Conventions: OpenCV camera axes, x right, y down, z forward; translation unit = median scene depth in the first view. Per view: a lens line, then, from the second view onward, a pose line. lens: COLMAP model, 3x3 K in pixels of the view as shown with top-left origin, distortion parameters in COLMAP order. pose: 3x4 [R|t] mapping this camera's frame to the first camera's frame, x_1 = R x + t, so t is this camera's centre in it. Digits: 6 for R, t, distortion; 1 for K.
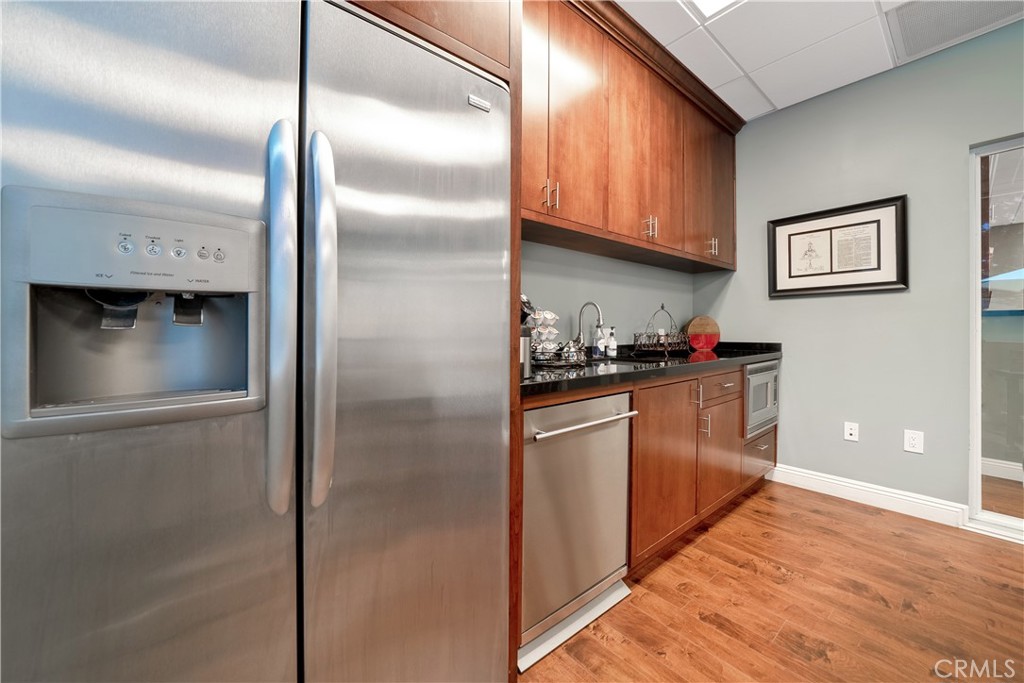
lens RADIAL K [[380.0, 0, 507.7], [0, 380.0, 333.3], [0, 0, 1]] dist [-0.008804, -0.000078]
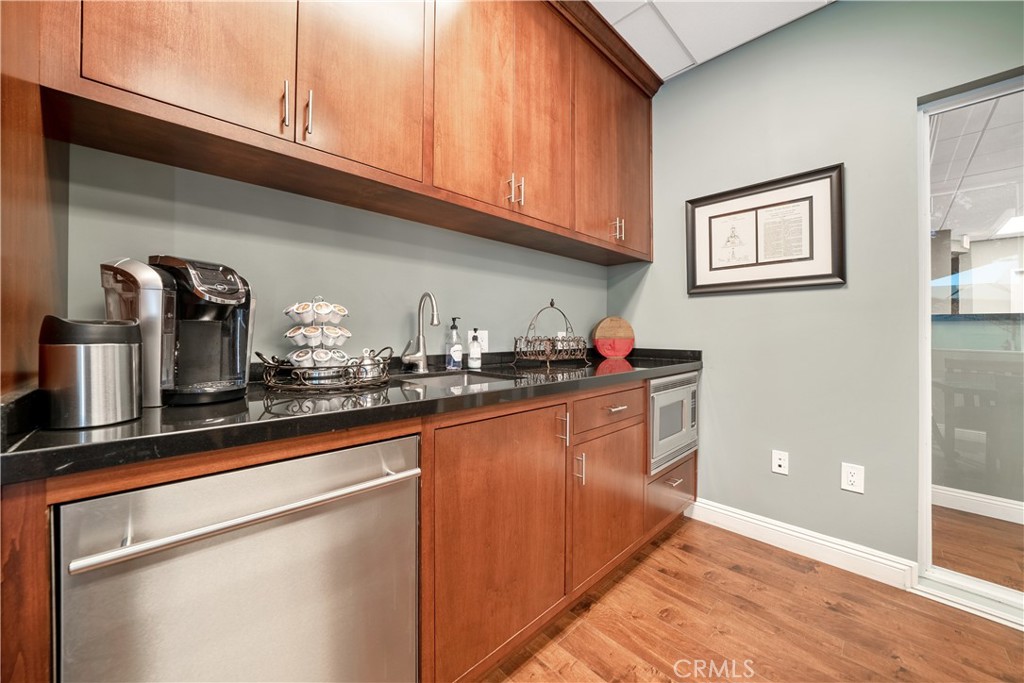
lens RADIAL K [[376.9, 0, 510.0], [0, 376.9, 331.8], [0, 0, 1]] dist [-0.005991, 0.000046]
pose [[0.996466, 0.009773, 0.083430, 0.289194], [-0.008929, 0.999905, -0.010476, -0.002676], [-0.083524, 0.009694, 0.996459, 0.267449]]
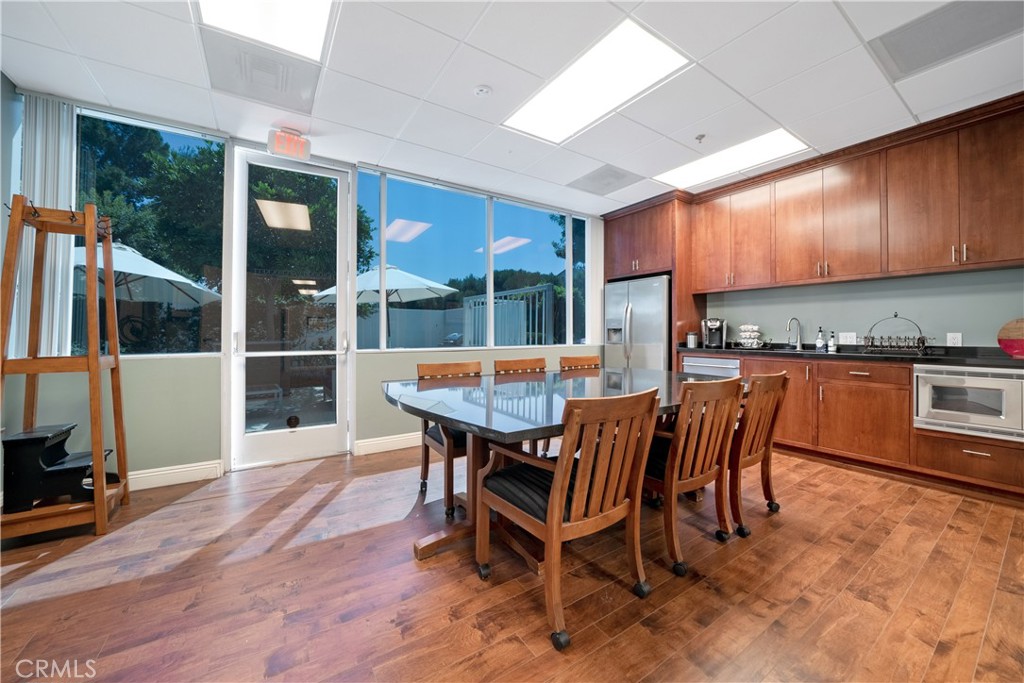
lens RADIAL K [[371.7, 0, 506.5], [0, 371.7, 328.7], [0, 0, 1]] dist [-0.031885, 0.000017]
pose [[-0.099876, -0.009121, -0.994958, 1.868850], [-0.009388, 0.999922, -0.008224, -0.004944], [0.994956, 0.008519, -0.099953, -0.146863]]
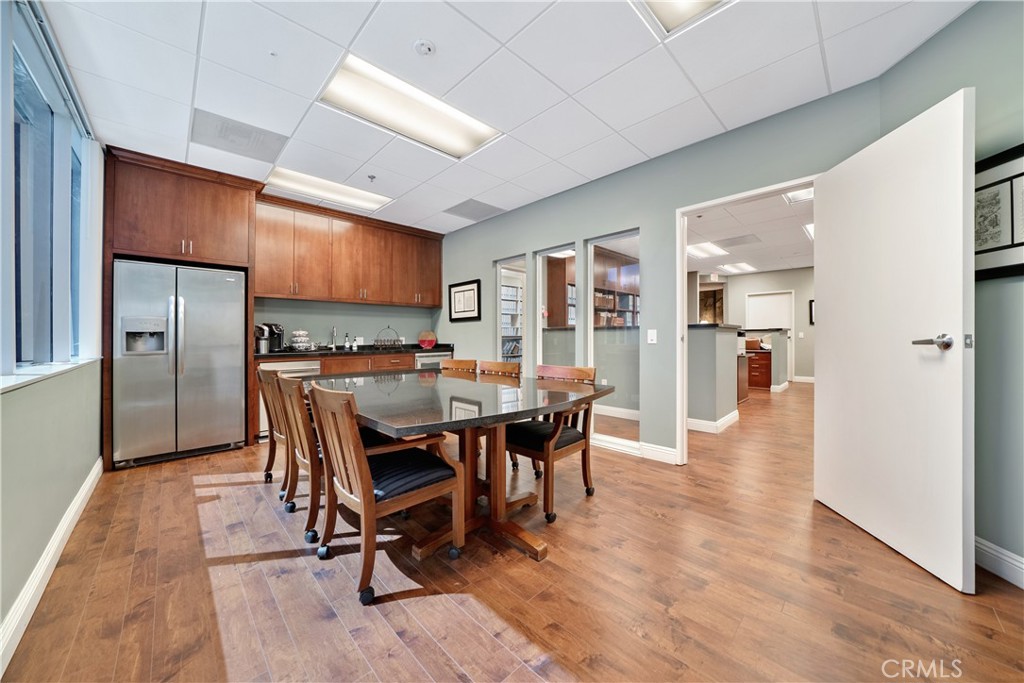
lens RADIAL K [[357.9, 0, 504.1], [0, 357.9, 336.9], [0, 0, 1]] dist [-0.029810, 0.003068]
pose [[0.996312, -0.002914, 0.085760, 0.976851], [0.003763, 0.999945, -0.009740, 0.007581], [-0.085727, 0.010027, 0.996268, -1.147339]]
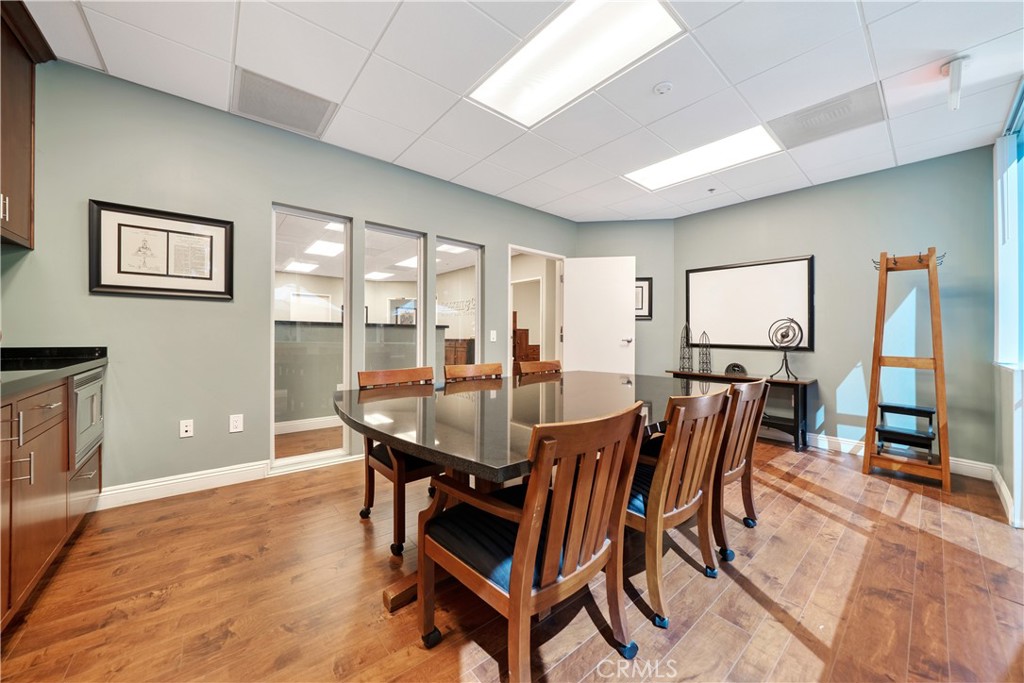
lens RADIAL K [[361.3, 0, 505.0], [0, 361.3, 341.8], [0, 0, 1]] dist [-0.032072, 0.004302]
pose [[-0.006677, -0.012577, 0.999899, -0.088368], [-0.003583, 0.999915, 0.012553, 0.001018], [-0.999971, -0.003499, -0.006721, 0.120220]]
